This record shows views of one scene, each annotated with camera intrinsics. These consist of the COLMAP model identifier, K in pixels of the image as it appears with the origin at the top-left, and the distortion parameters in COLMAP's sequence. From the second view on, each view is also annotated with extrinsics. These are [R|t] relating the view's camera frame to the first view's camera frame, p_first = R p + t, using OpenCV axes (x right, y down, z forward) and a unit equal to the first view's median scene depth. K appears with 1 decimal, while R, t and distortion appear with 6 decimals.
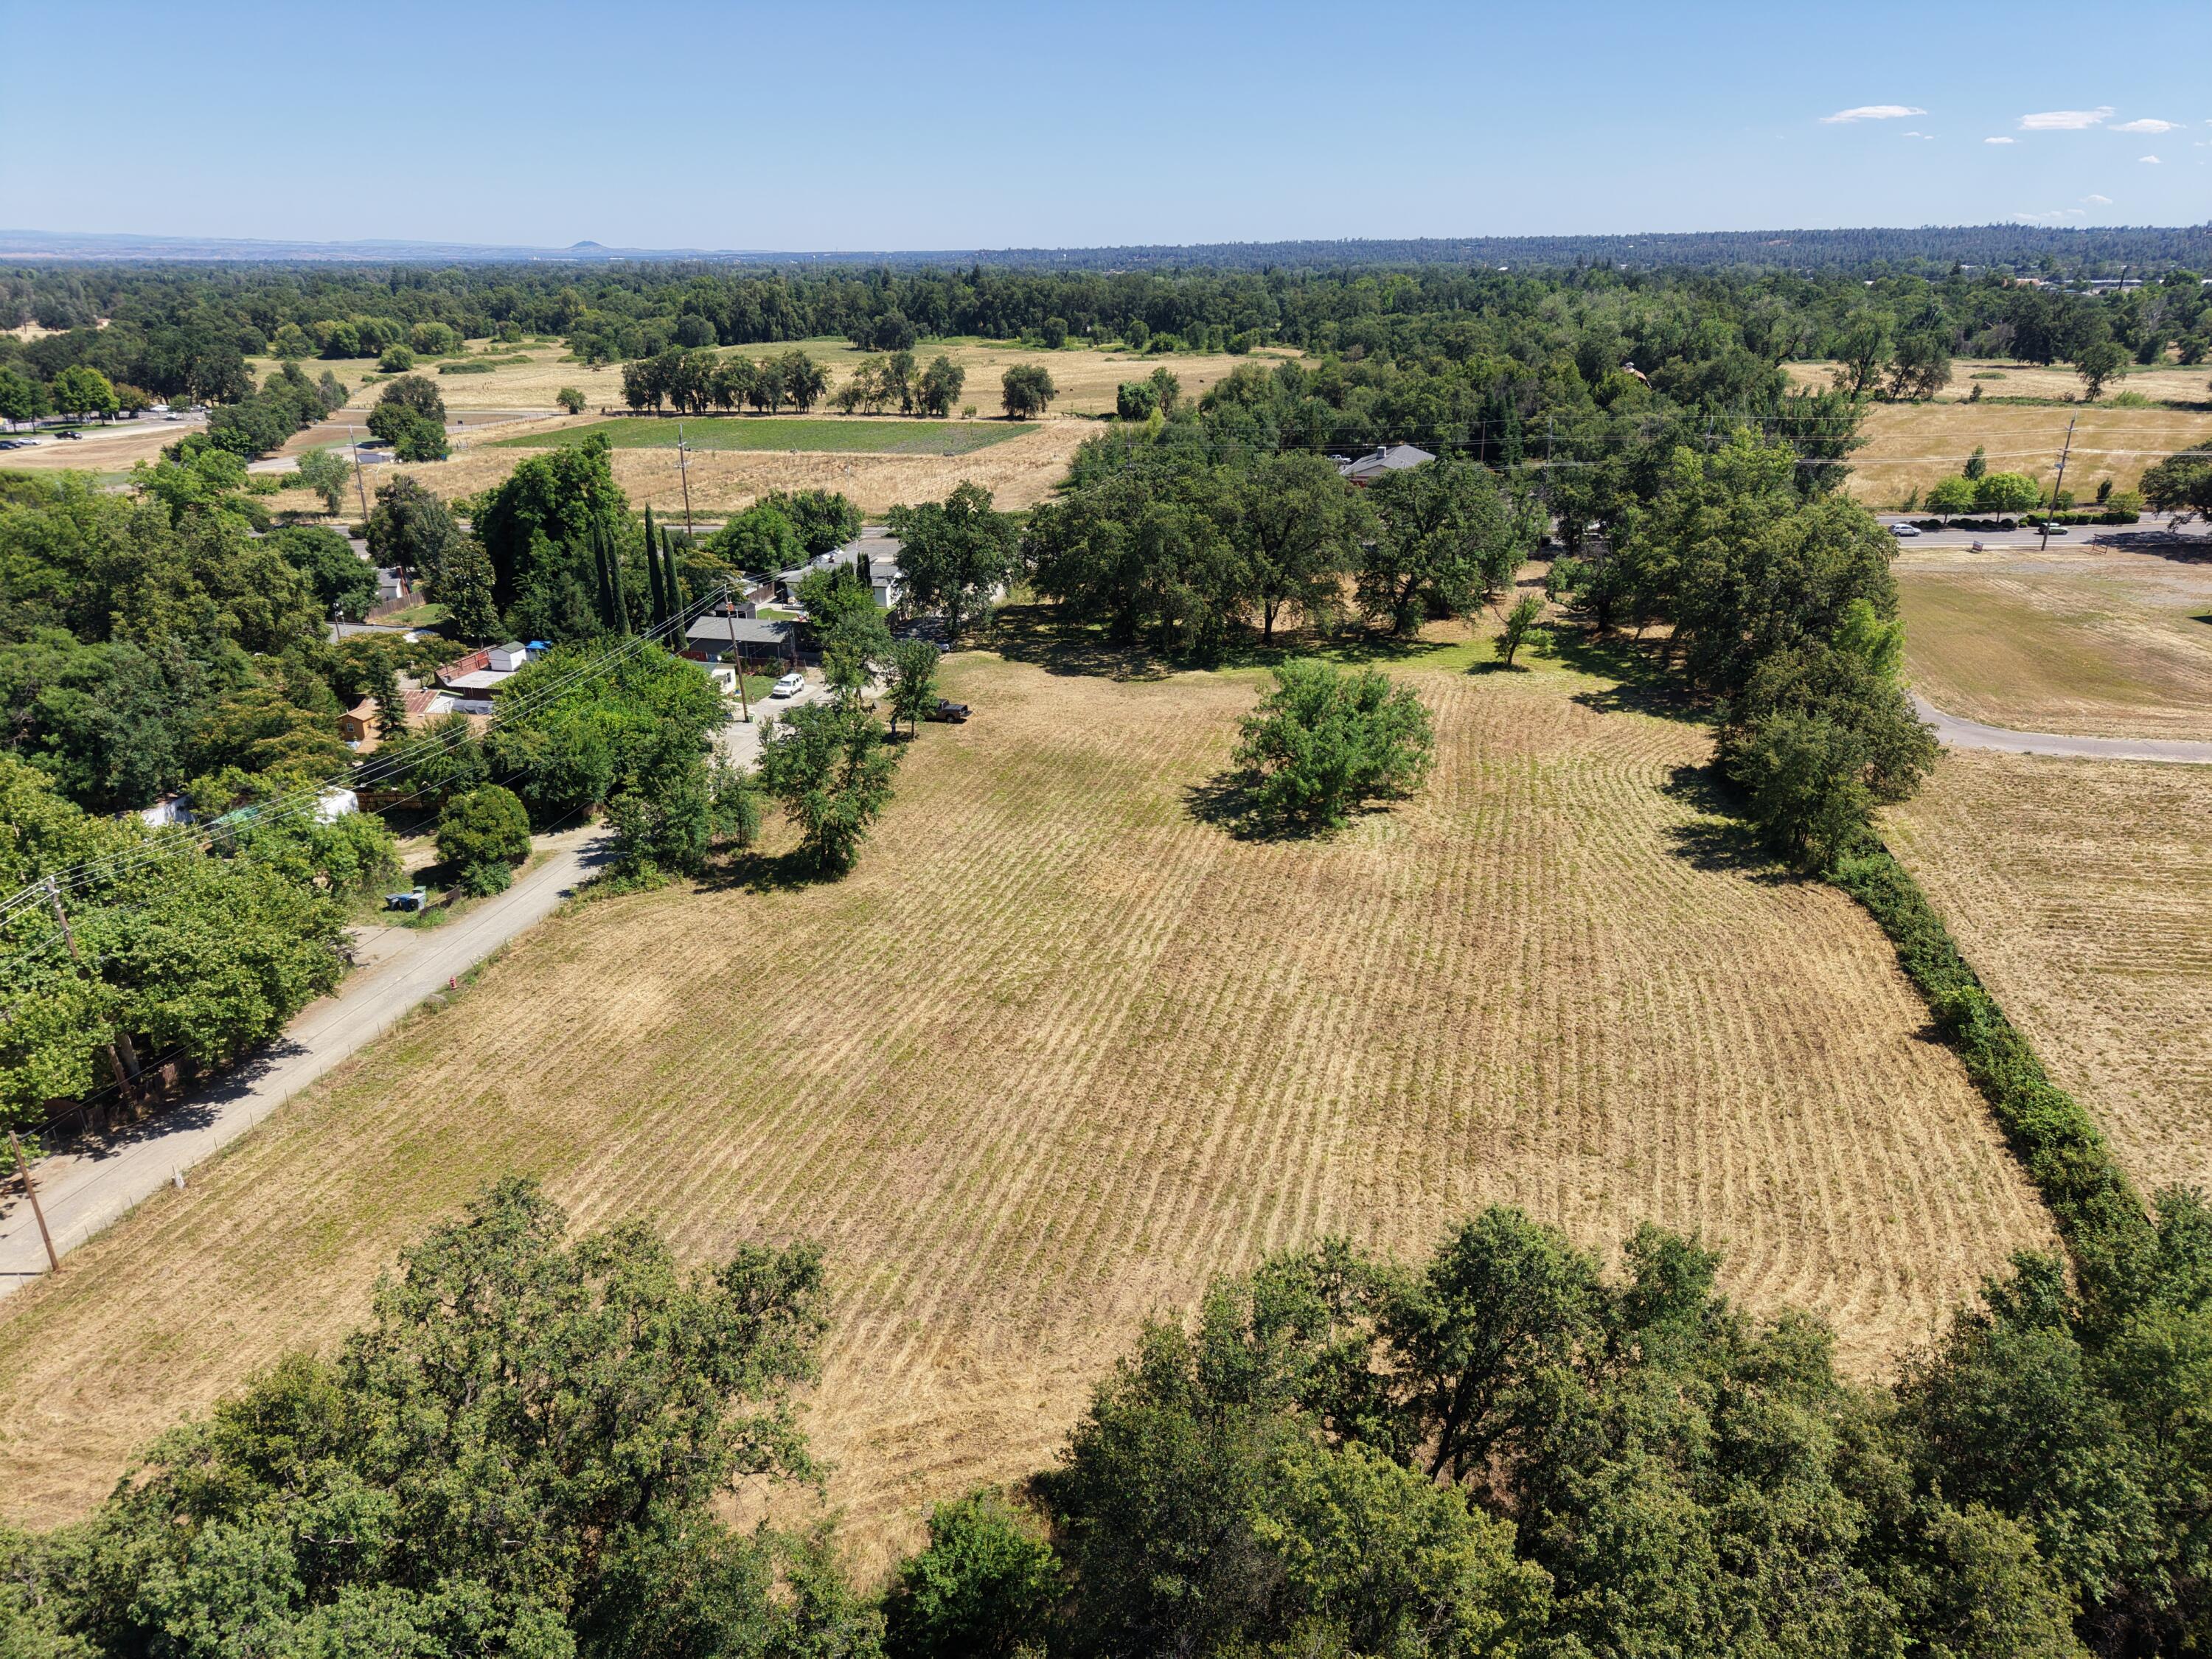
lens RADIAL K [[1462.0, 0, 1102.5], [0, 1462.0, 828.4], [0, 0, 1]] dist [0.023824, -0.018352]
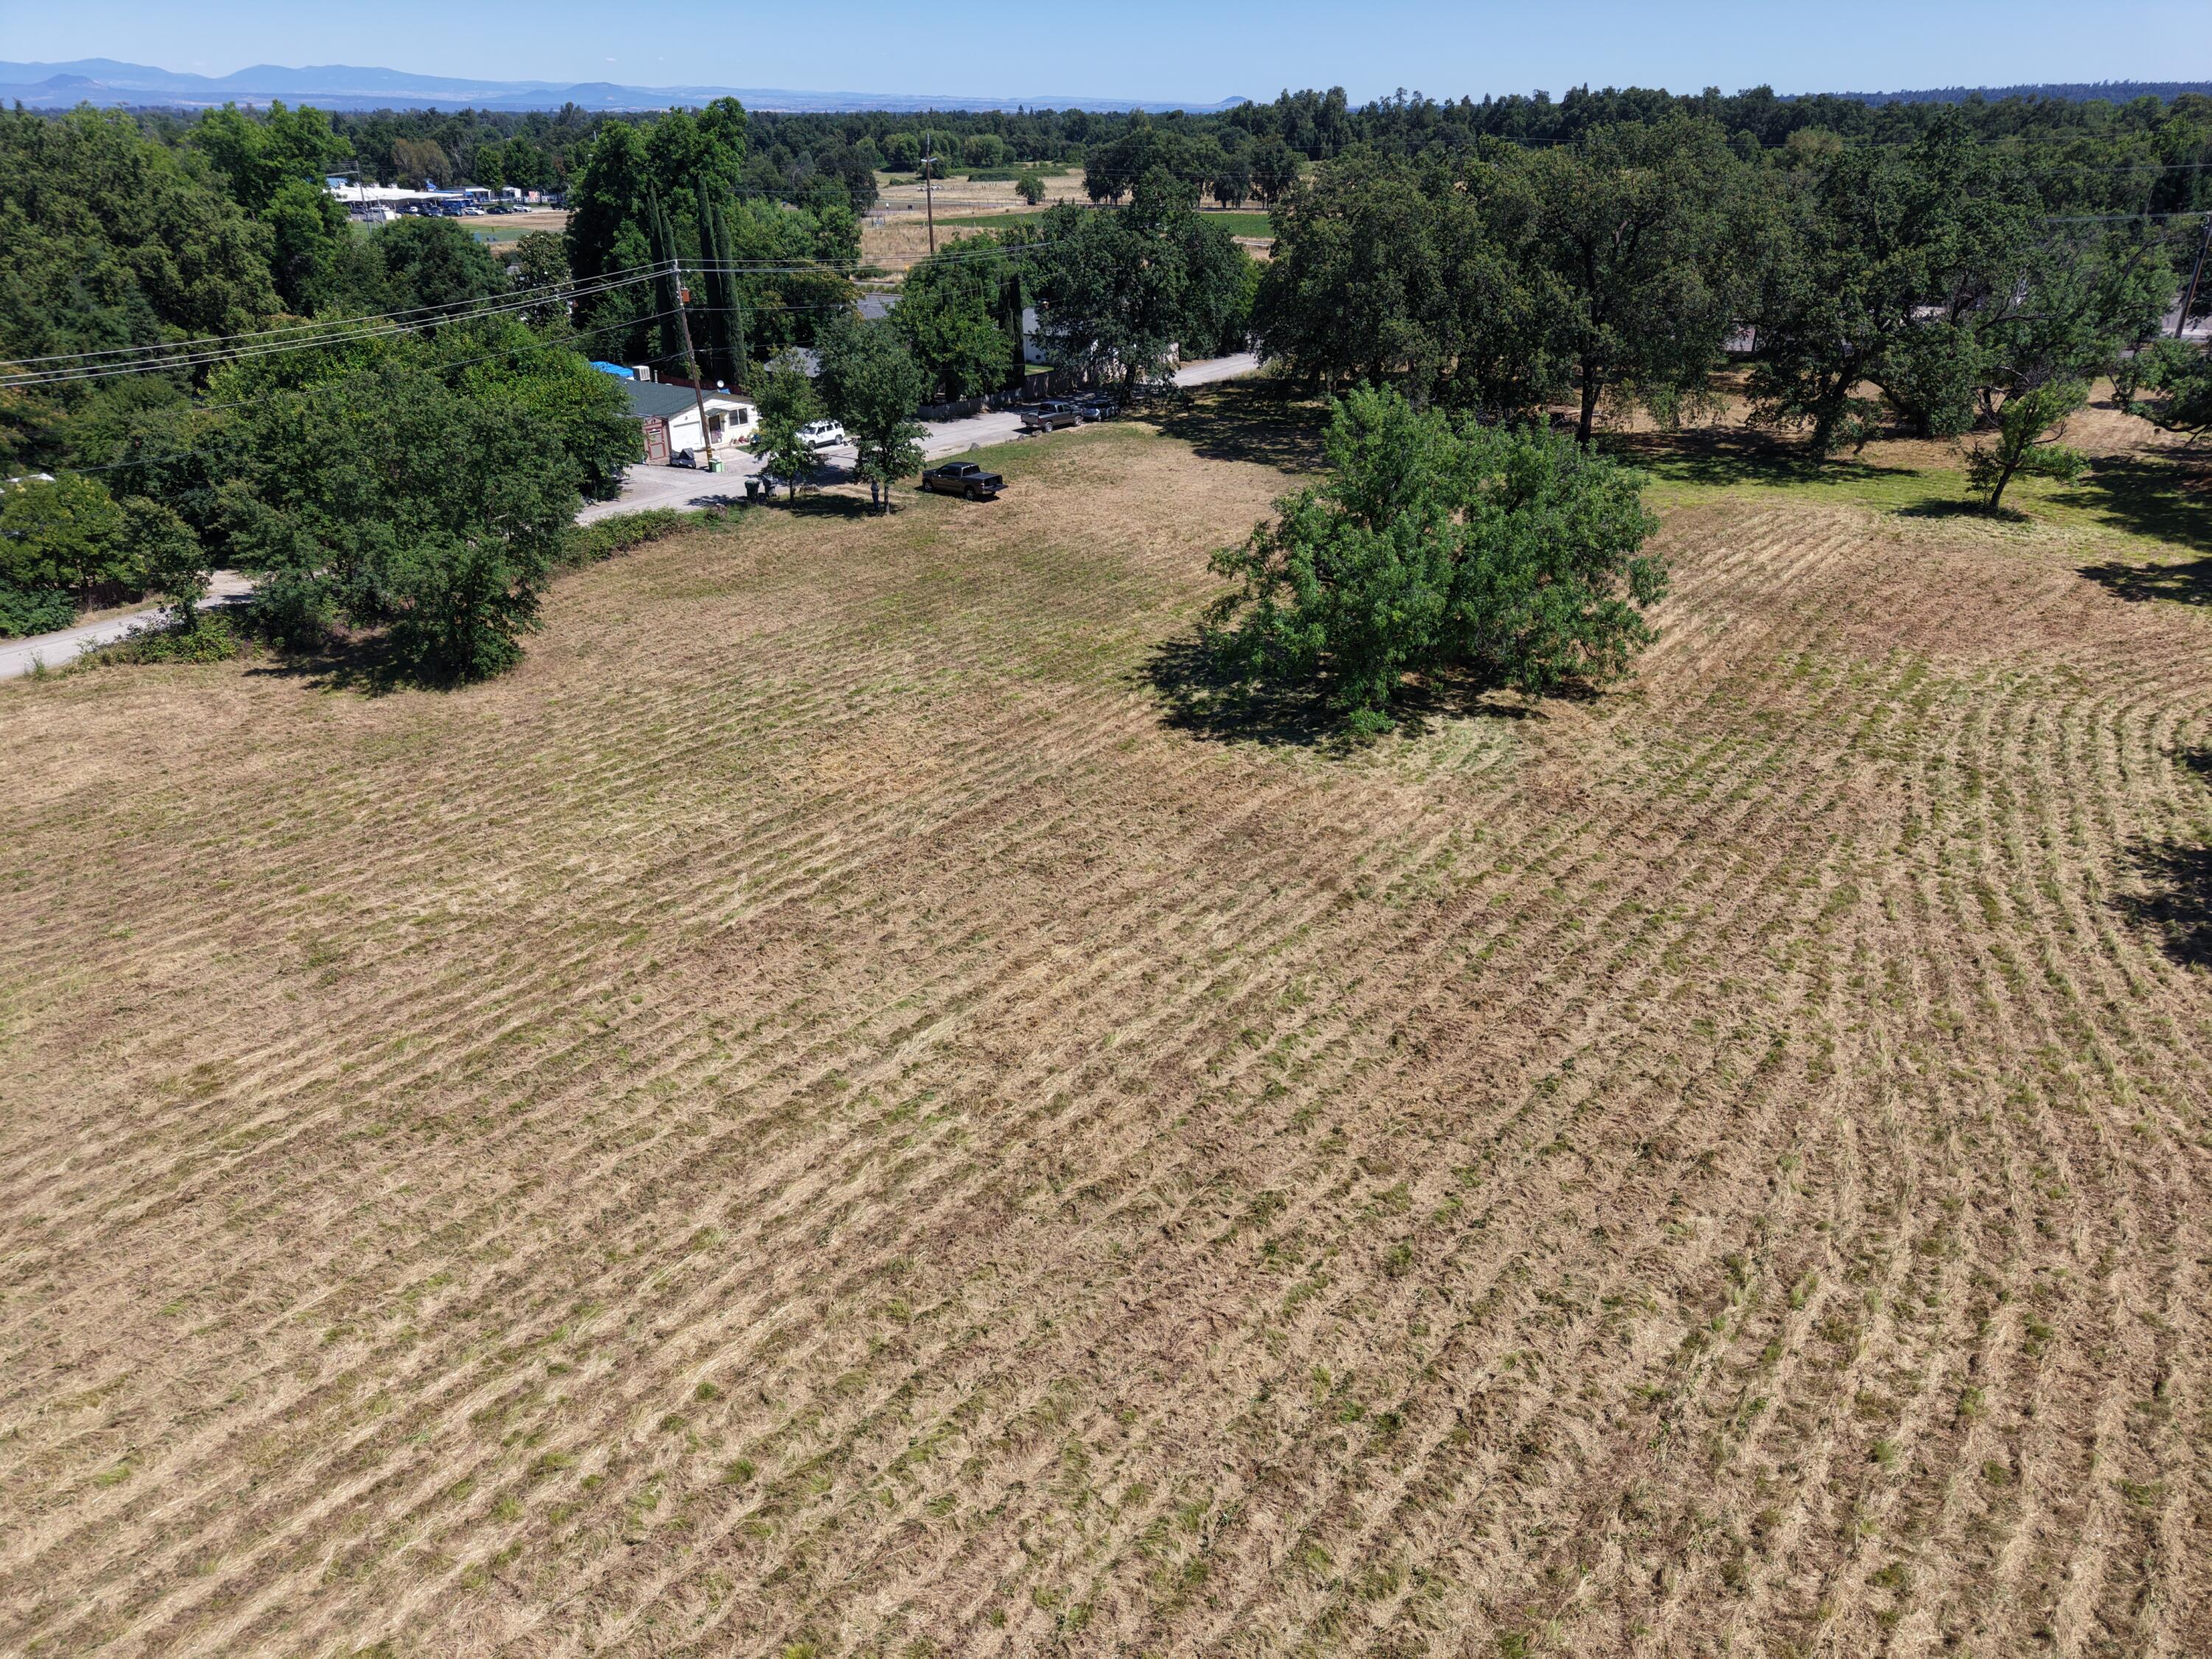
lens RADIAL K [[1462.0, 0, 1109.8], [0, 1462.0, 834.3], [0, 0, 1]] dist [0.023824, -0.018352]
pose [[0.924842, 0.169742, -0.340374, 0.181246], [-0.139585, 0.983923, 0.111403, -0.006191], [0.353812, -0.055519, 0.933667, 0.360611]]
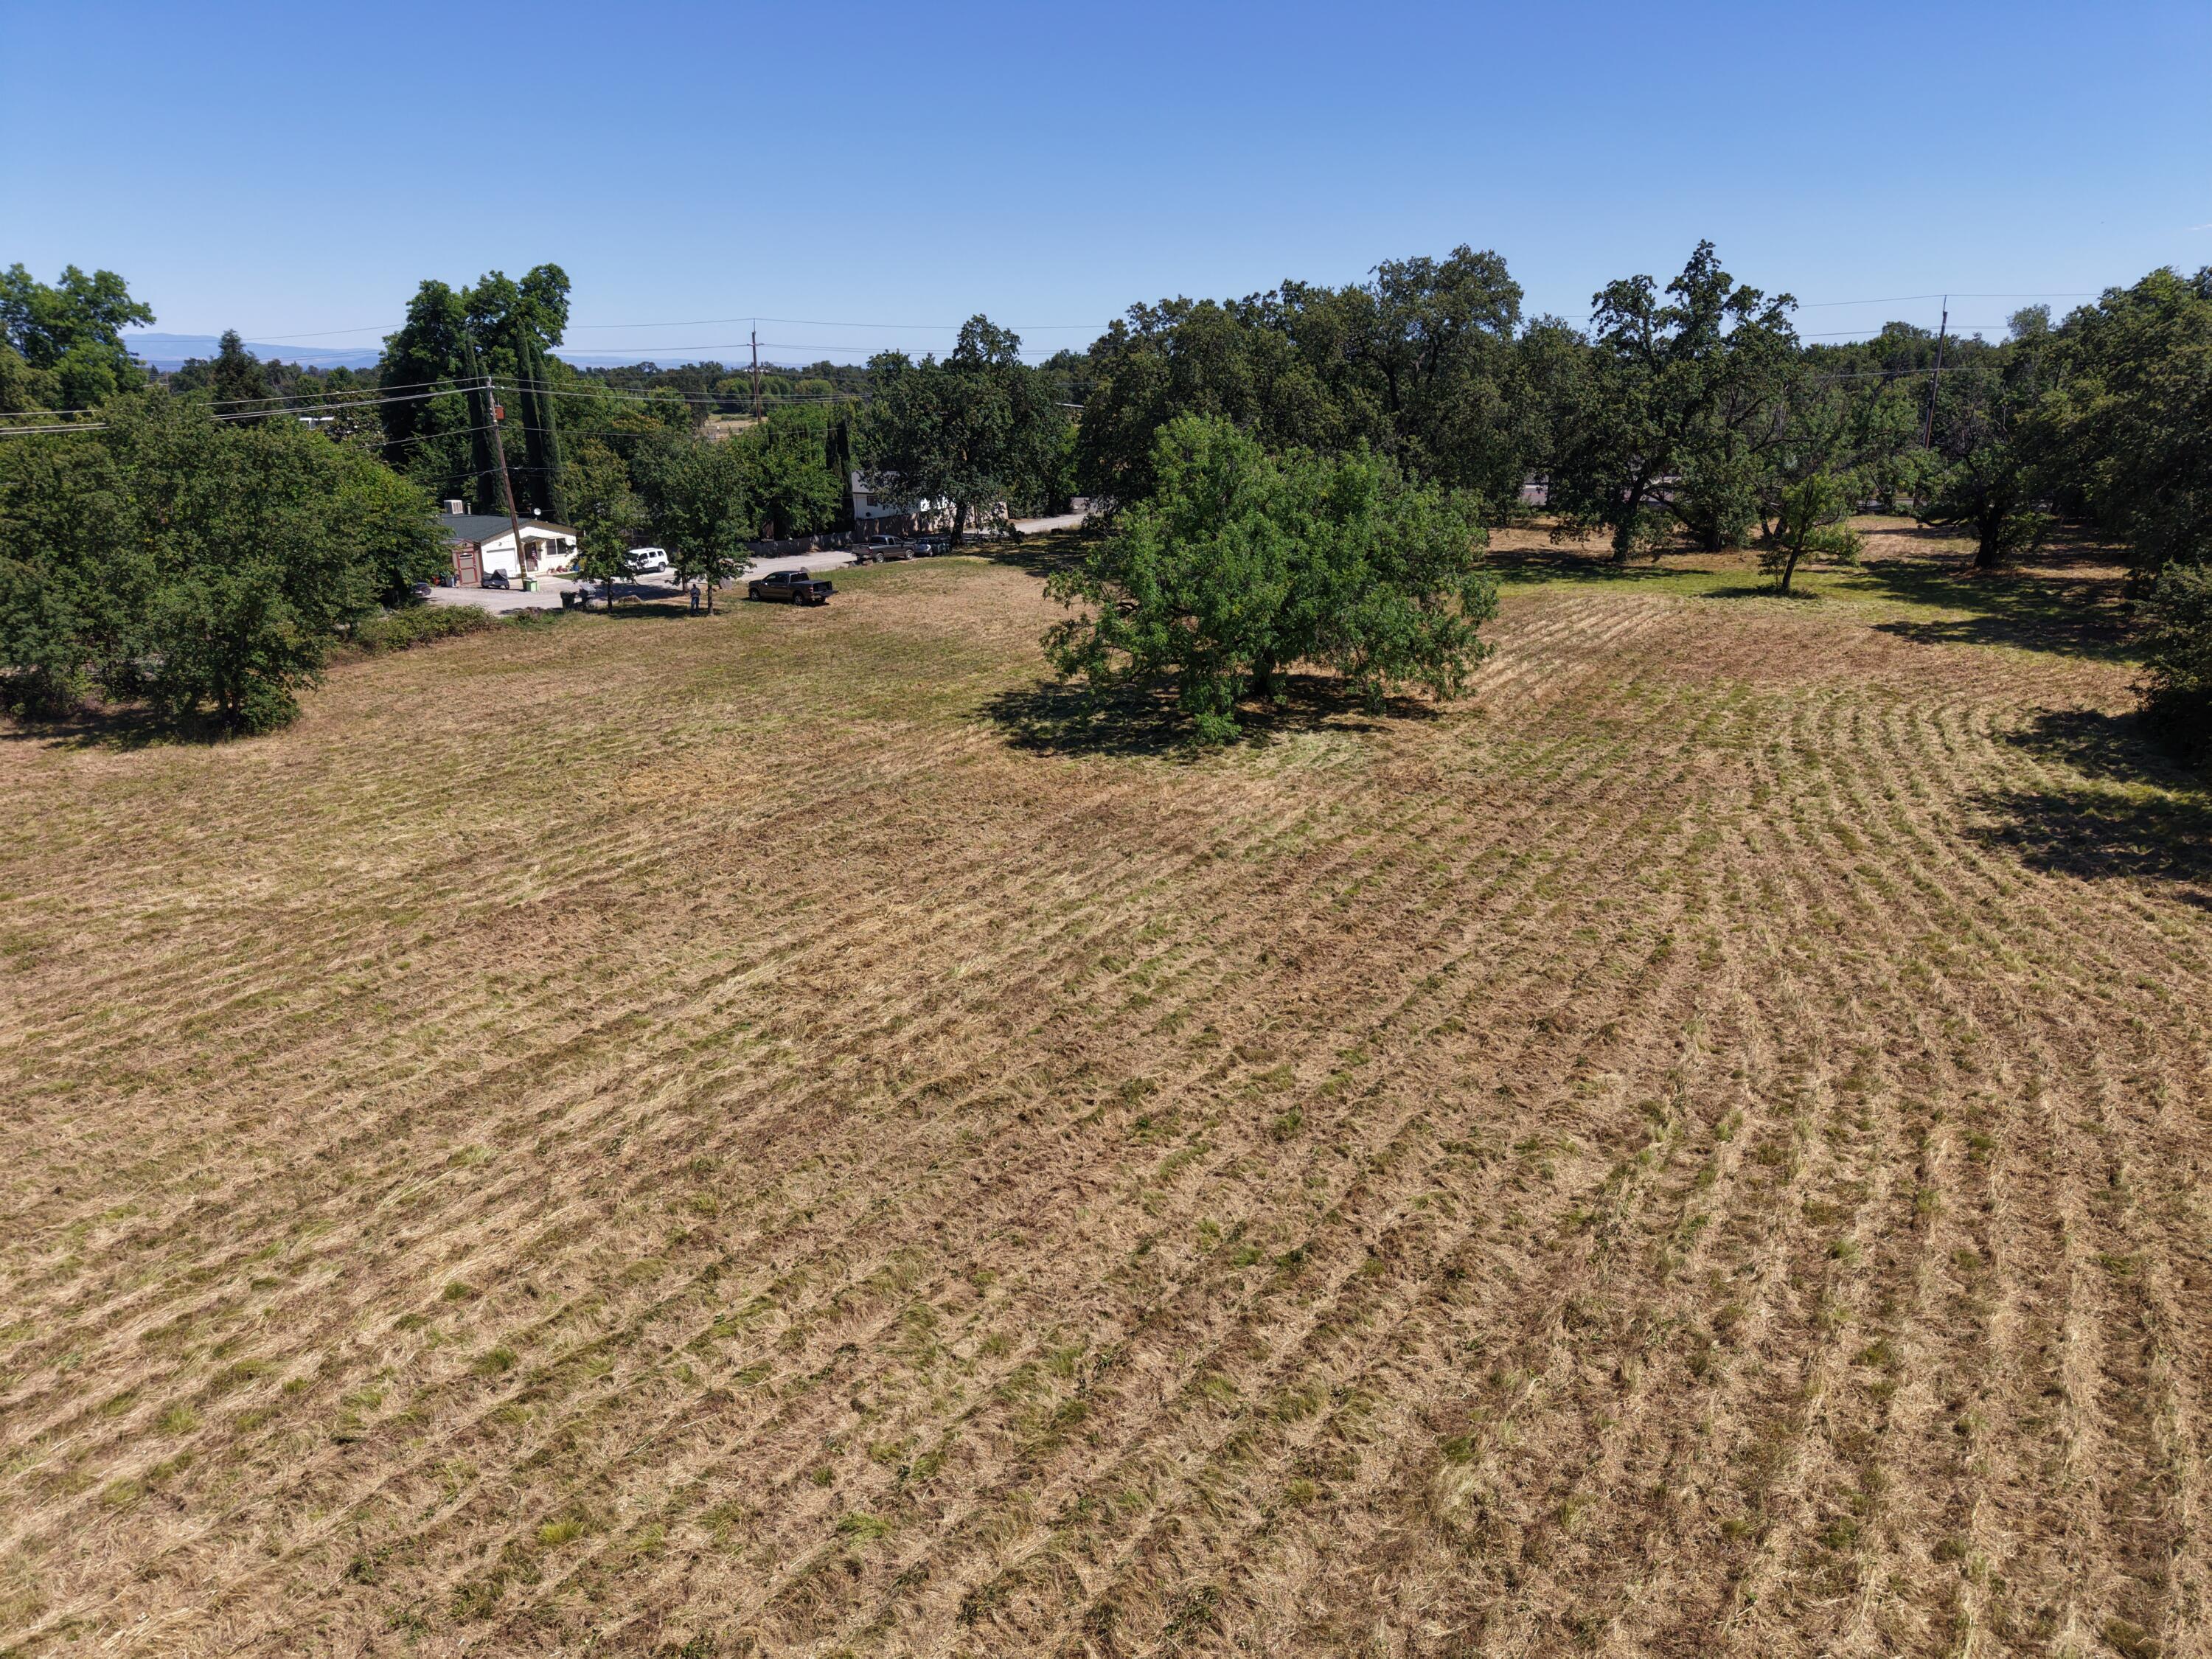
lens RADIAL K [[1462.0, 0, 1107.9], [0, 1462.0, 837.6], [0, 0, 1]] dist [0.023824, -0.018352]
pose [[0.961480, 0.084288, -0.261633, 0.181783], [-0.101307, 0.993483, -0.052232, 0.043459], [0.255525, 0.076726, 0.963753, 0.380098]]
